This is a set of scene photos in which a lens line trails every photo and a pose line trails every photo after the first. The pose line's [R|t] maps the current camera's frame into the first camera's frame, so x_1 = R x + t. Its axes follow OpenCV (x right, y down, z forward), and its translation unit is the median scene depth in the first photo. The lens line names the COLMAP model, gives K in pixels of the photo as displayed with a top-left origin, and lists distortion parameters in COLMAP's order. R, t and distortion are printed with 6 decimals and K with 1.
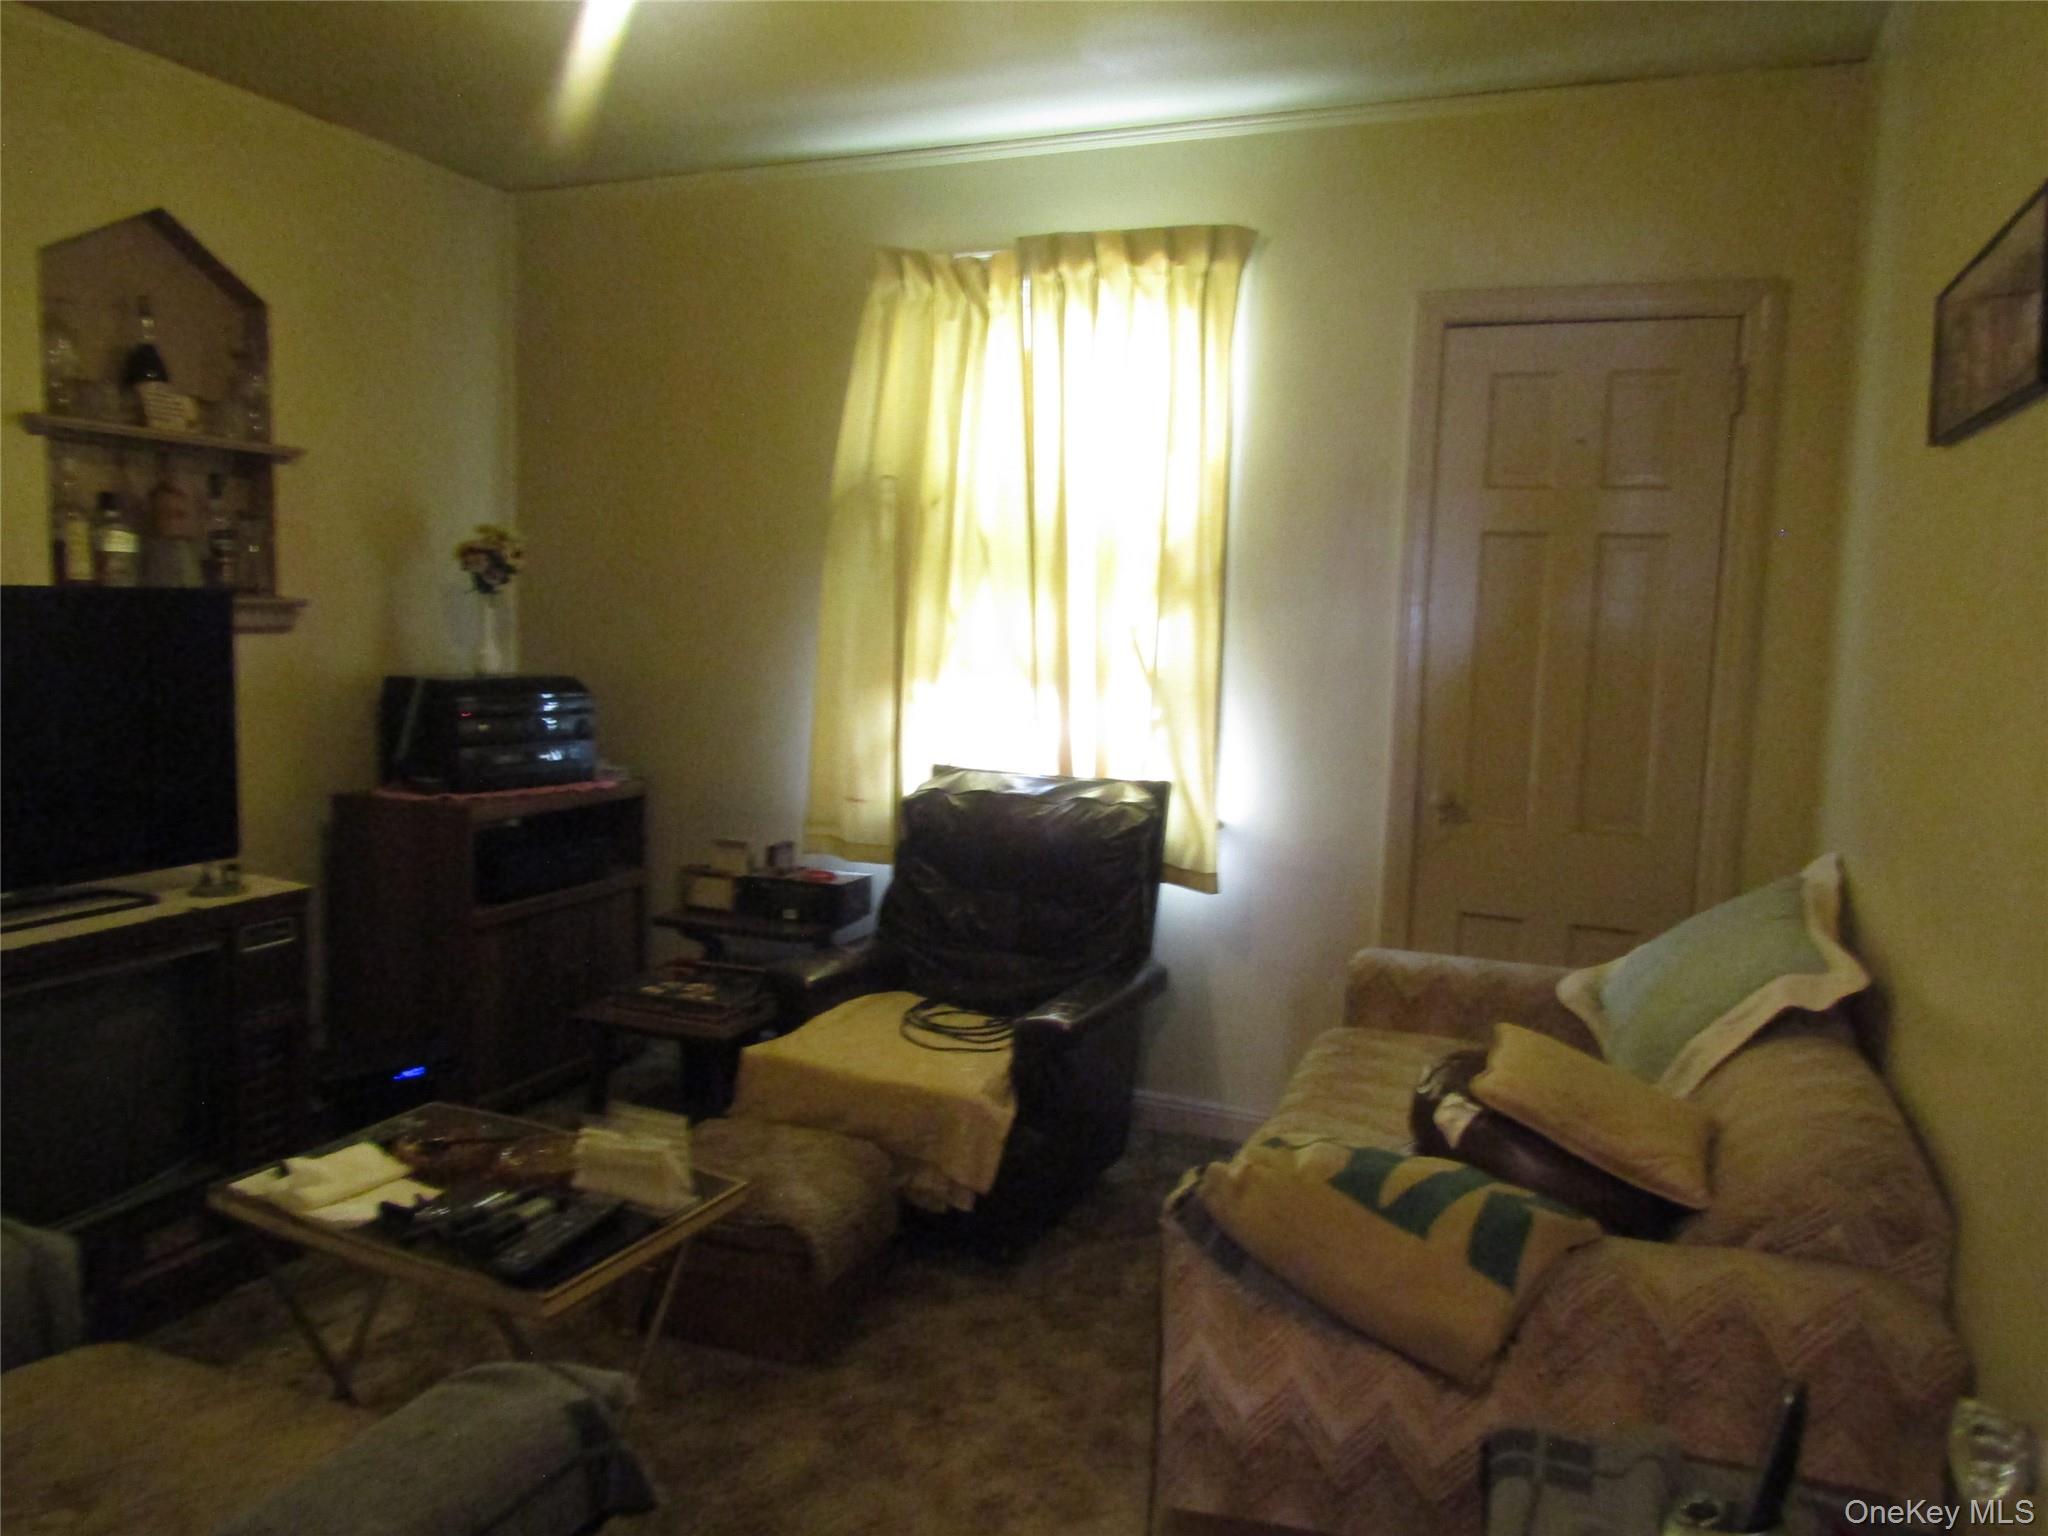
lens RADIAL K [[1485.4, 0, 1021.5], [0, 1485.4, 761.7], [0, 0, 1]] dist [0.002631, -0.000346]
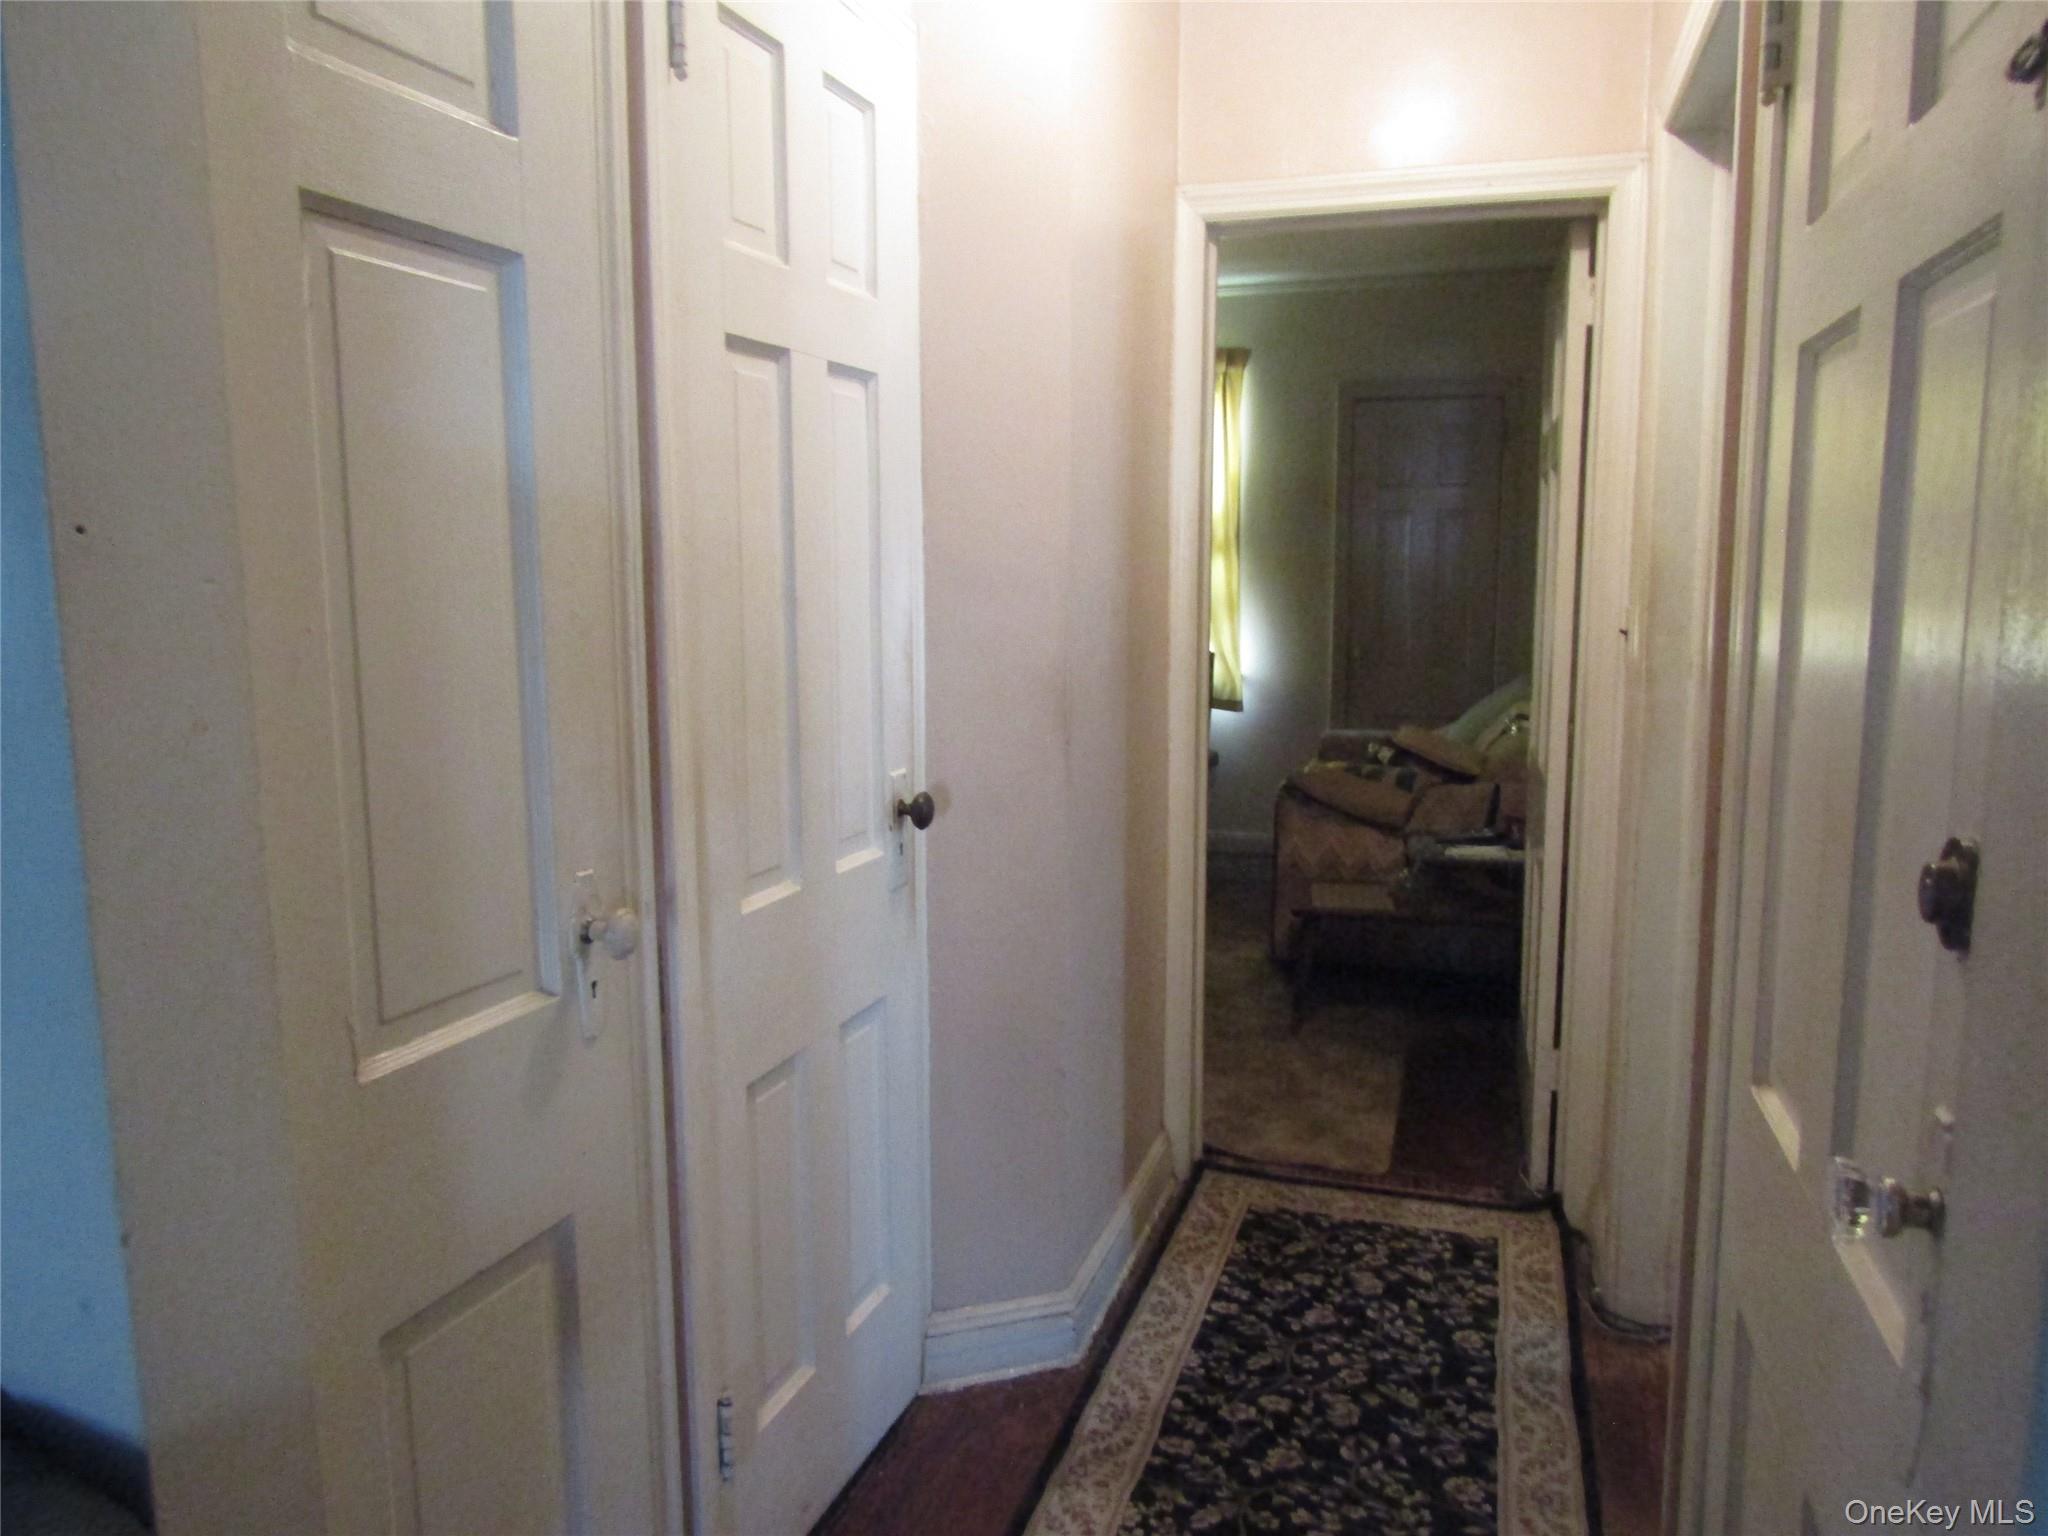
lens RADIAL K [[1485.4, 0, 1025.0], [0, 1485.4, 770.1], [0, 0, 1]] dist [0.002631, -0.000346]
pose [[0.995130, -0.041235, 0.089532, -0.584349], [0.038004, 0.998574, 0.037492, 0.157085], [-0.090950, -0.033907, 0.995278, -1.563216]]
